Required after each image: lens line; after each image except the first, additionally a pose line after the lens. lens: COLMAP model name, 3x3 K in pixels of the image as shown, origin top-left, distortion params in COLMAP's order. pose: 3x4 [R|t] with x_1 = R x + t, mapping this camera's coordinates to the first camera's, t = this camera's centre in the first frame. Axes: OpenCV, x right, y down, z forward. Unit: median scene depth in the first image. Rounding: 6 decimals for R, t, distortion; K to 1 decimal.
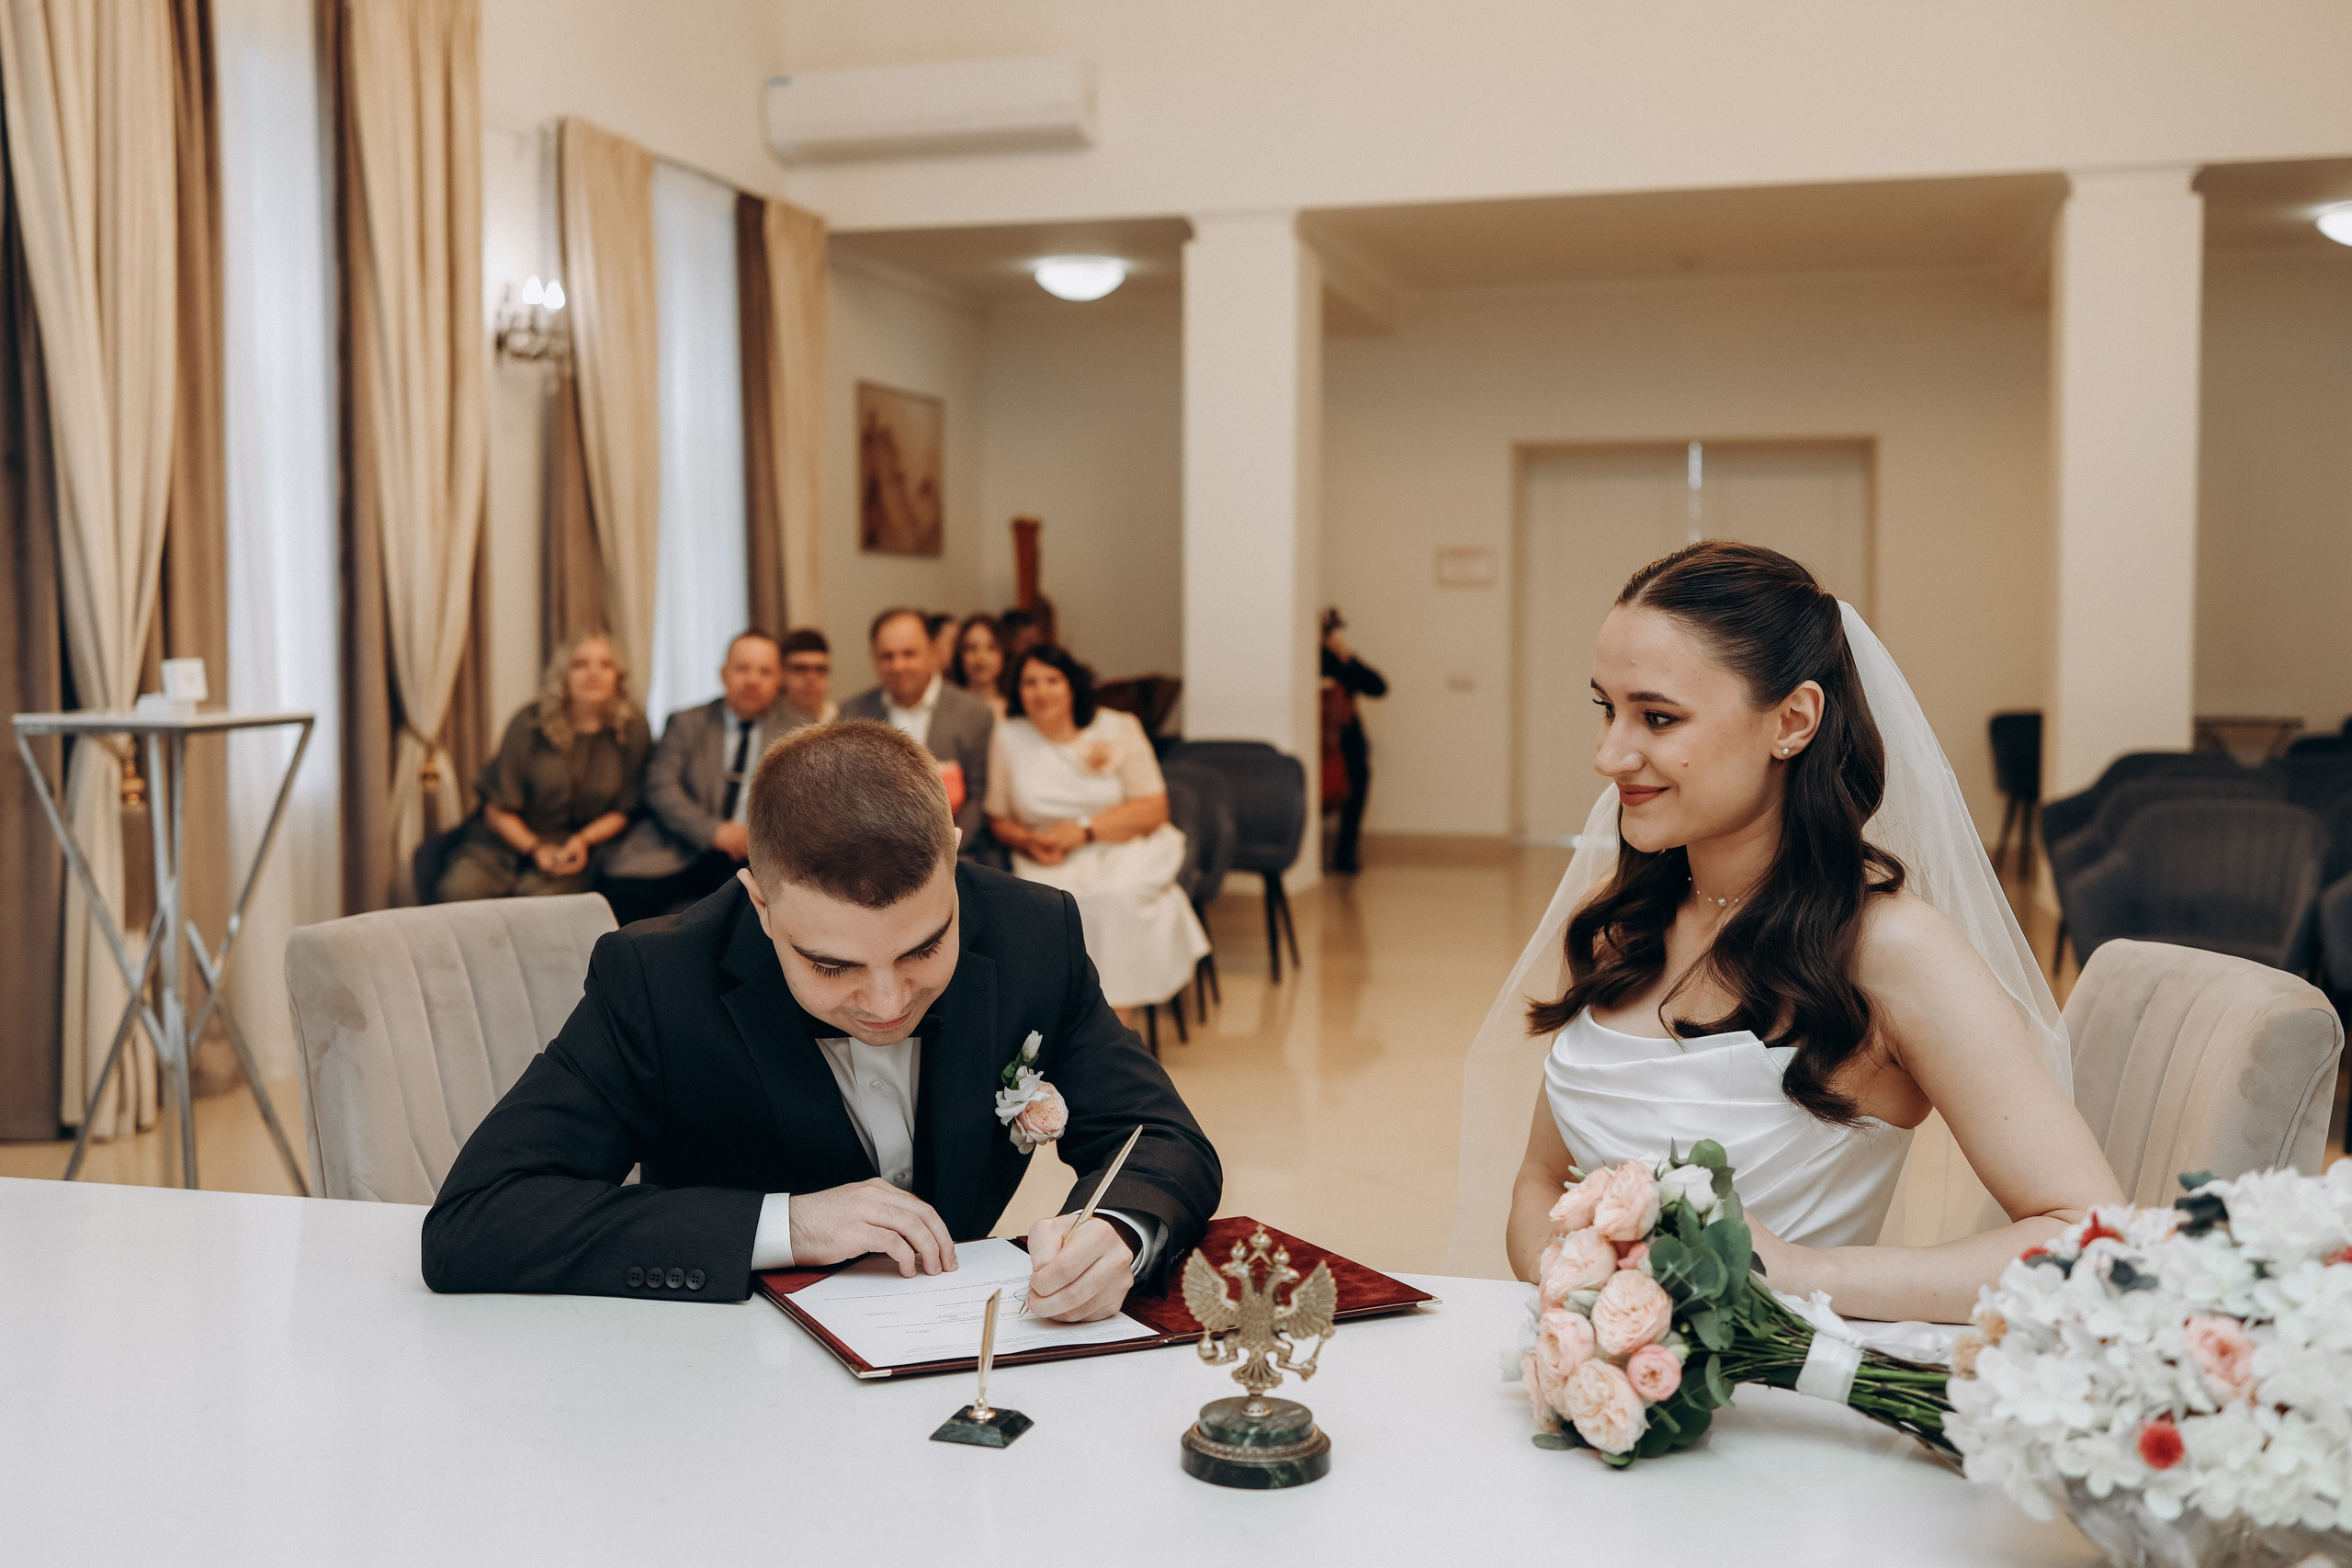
lens RADIAL K [[2406.7, 0, 1104.7], [0, 2406.7, 752.2], [0, 0, 1]] dist [-0.001413, 0.009839]
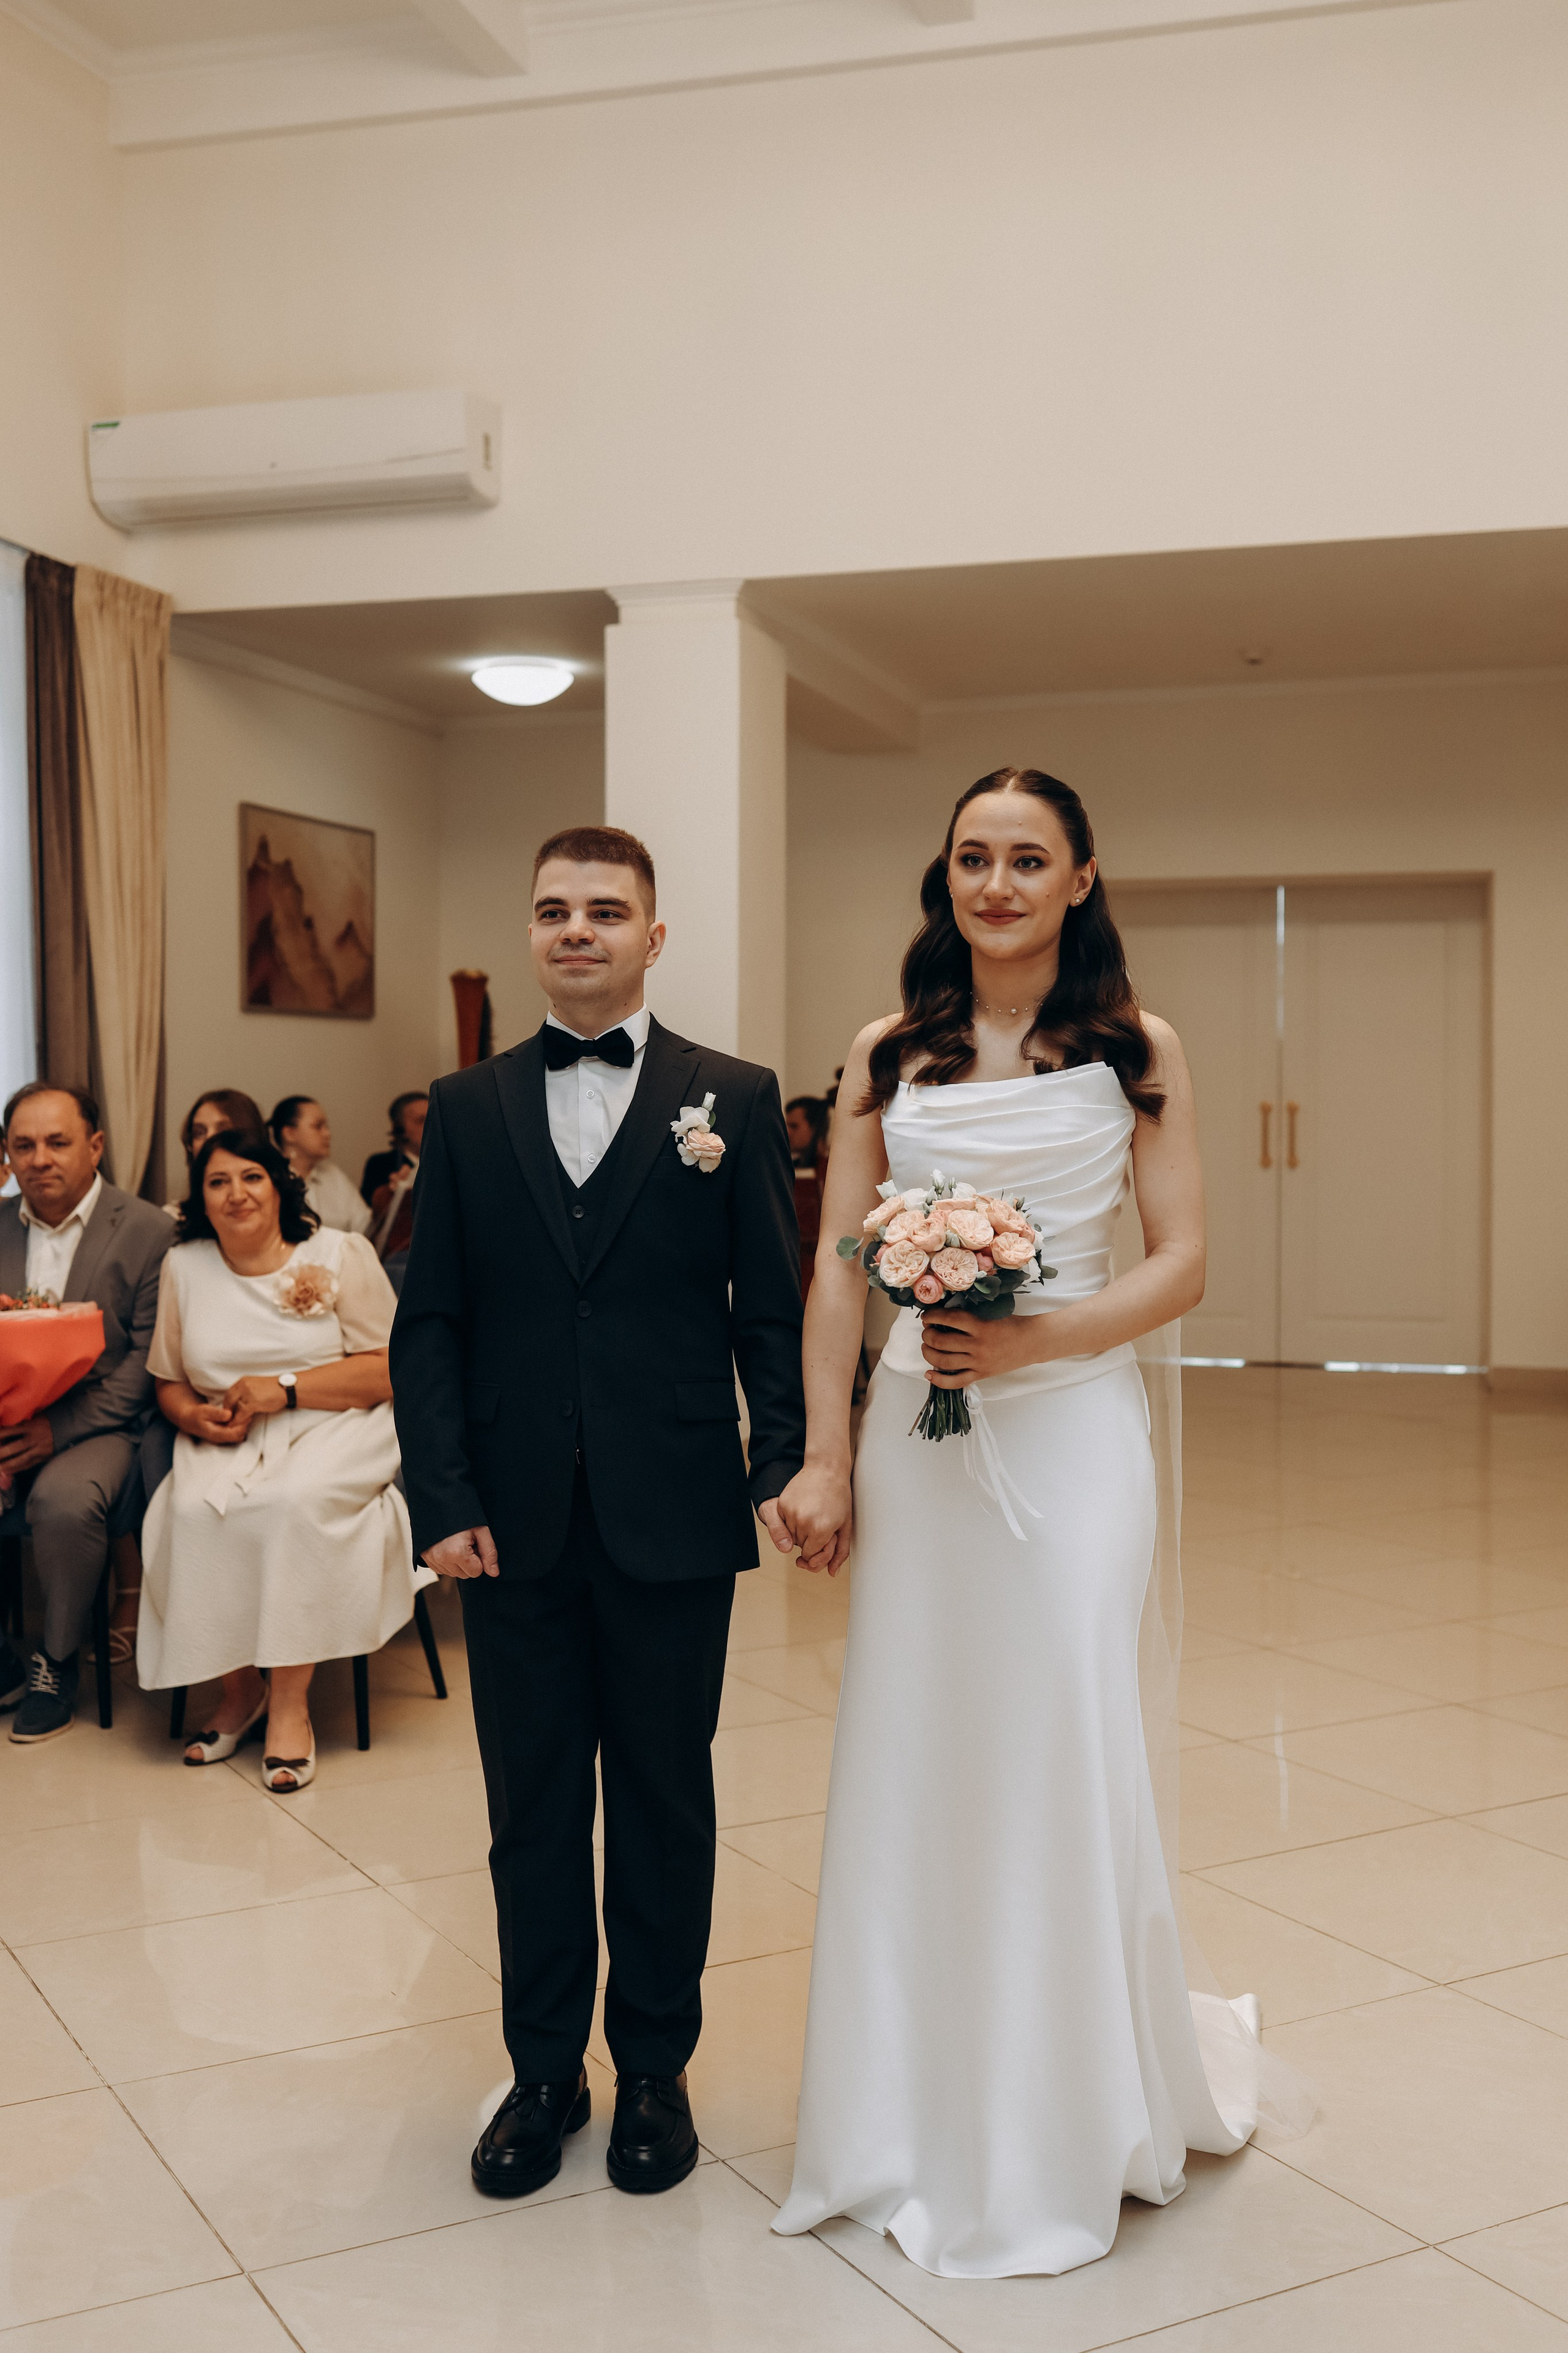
lens RADIAL K [[2485.3, 0, 785.9], [0, 2485.3, 1144.9], [0, 0, 1]] dist [0.010899, 0.012053]
pose [[0.999994, 0.000587, 0.003500, 0.115665], [-0.000473, 0.999469, -0.032577, -0.015669], [-0.003518, 0.032575, 0.999463, 0.232275]]
